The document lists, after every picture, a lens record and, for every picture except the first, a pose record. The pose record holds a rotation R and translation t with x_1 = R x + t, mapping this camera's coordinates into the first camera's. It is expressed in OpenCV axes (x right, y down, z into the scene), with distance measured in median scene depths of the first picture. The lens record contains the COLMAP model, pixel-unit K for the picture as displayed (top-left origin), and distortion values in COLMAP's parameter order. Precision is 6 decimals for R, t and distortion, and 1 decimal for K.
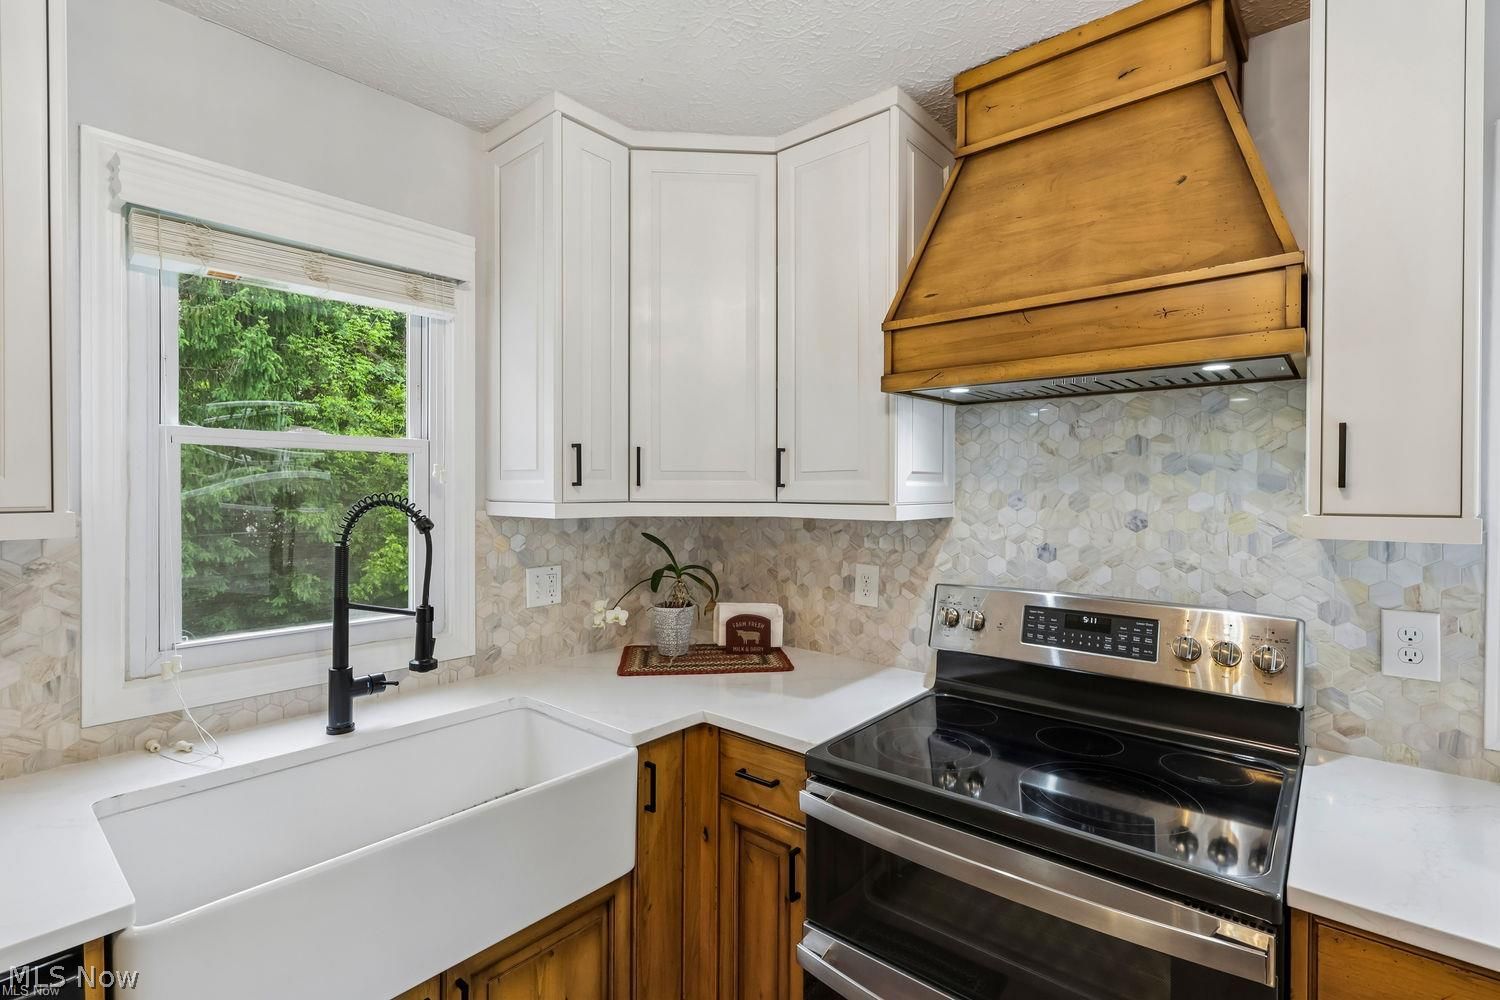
lens RADIAL K [[695.3, 0, 746.9], [0, 695.3, 498.8], [0, 0, 1]] dist [-0.000506, 0.000866]
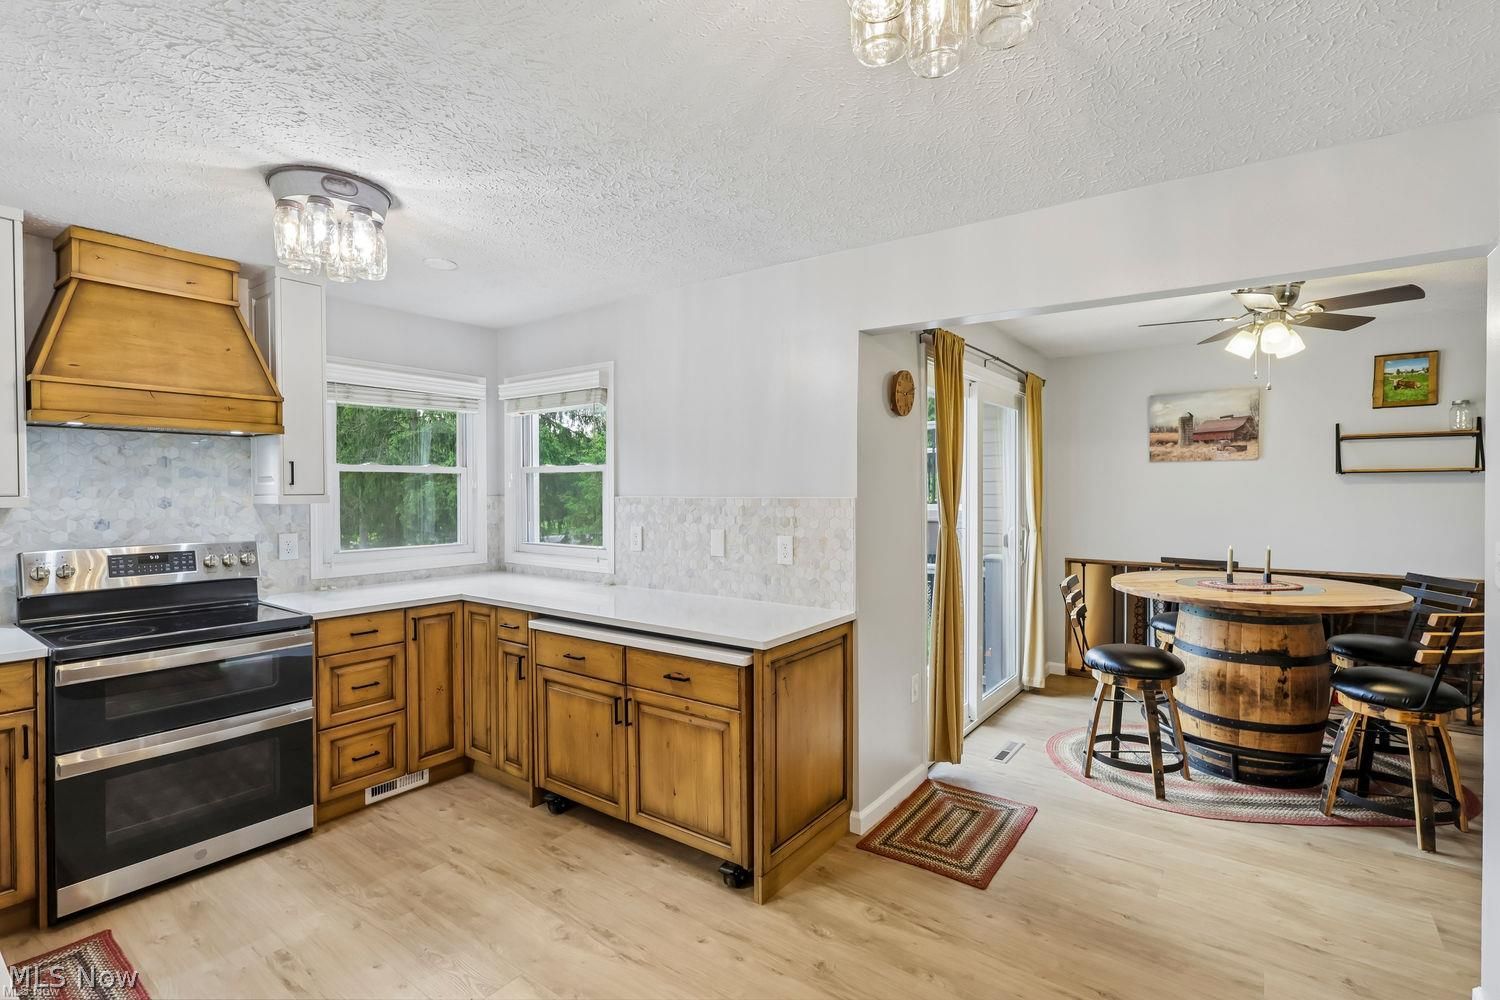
lens RADIAL K [[695.3, 0, 746.9], [0, 695.3, 498.8], [0, 0, 1]] dist [-0.000506, 0.000866]
pose [[-0.068583, -0.015725, 0.997521, -1.387123], [0.016978, 0.999713, 0.016927, 0.016017], [-0.997501, 0.018097, -0.068297, -0.416659]]
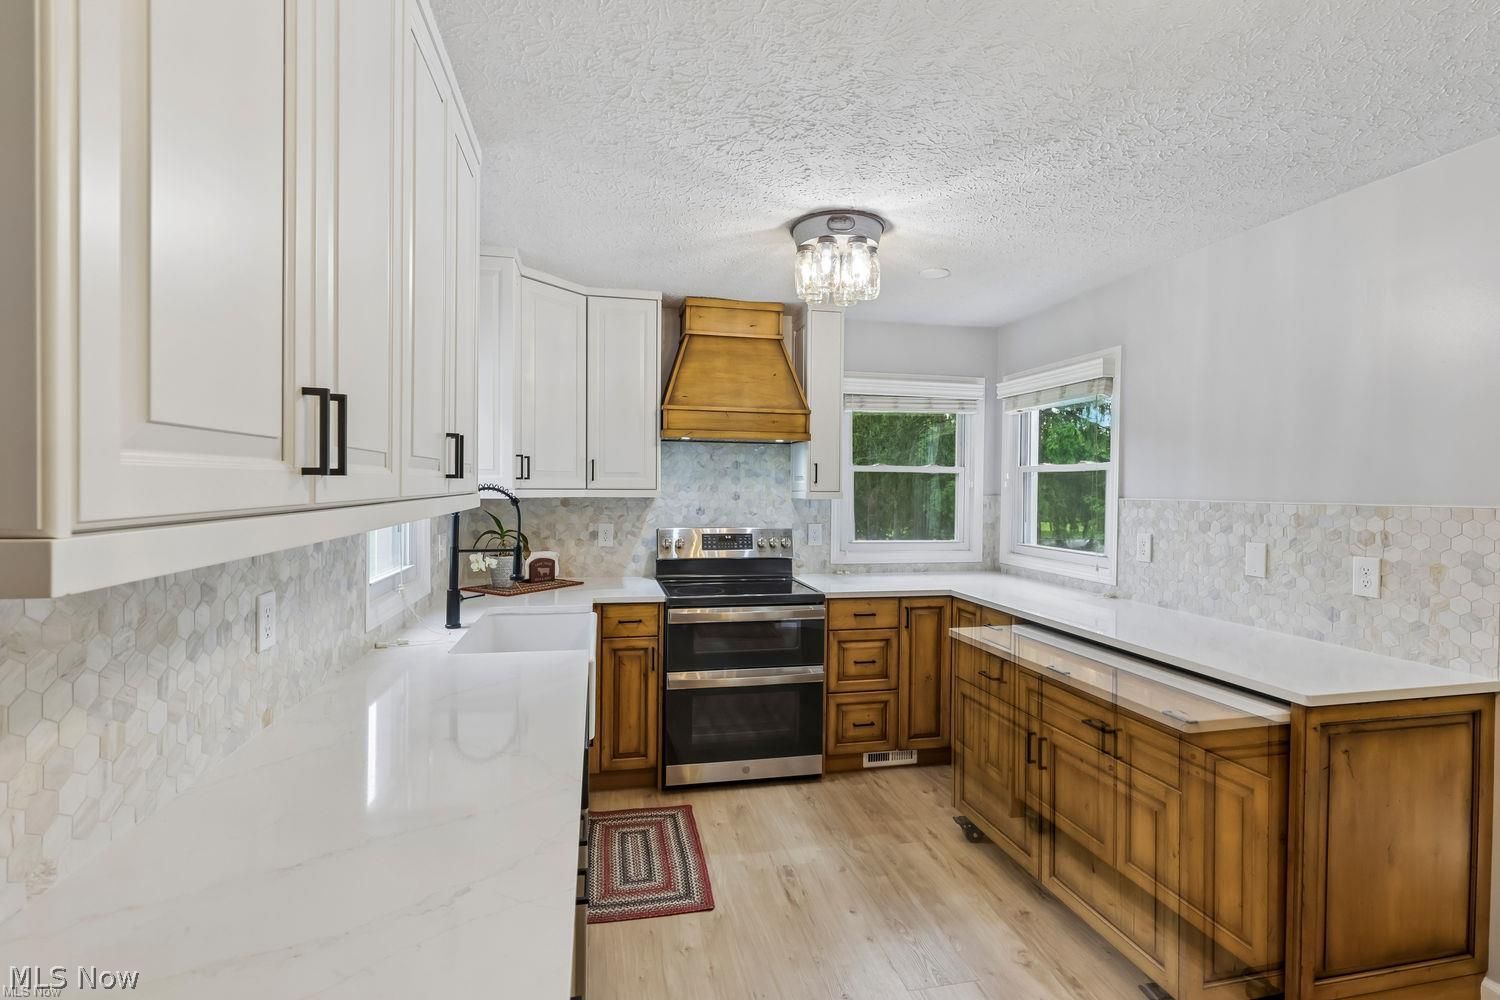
lens RADIAL K [[695.3, 0, 746.9], [0, 695.3, 498.8], [0, 0, 1]] dist [-0.000506, 0.000866]
pose [[0.606232, -0.009757, 0.795228, -1.345455], [0.003317, 0.999947, 0.009740, 0.017565], [-0.795281, -0.003267, 0.606232, -0.501859]]
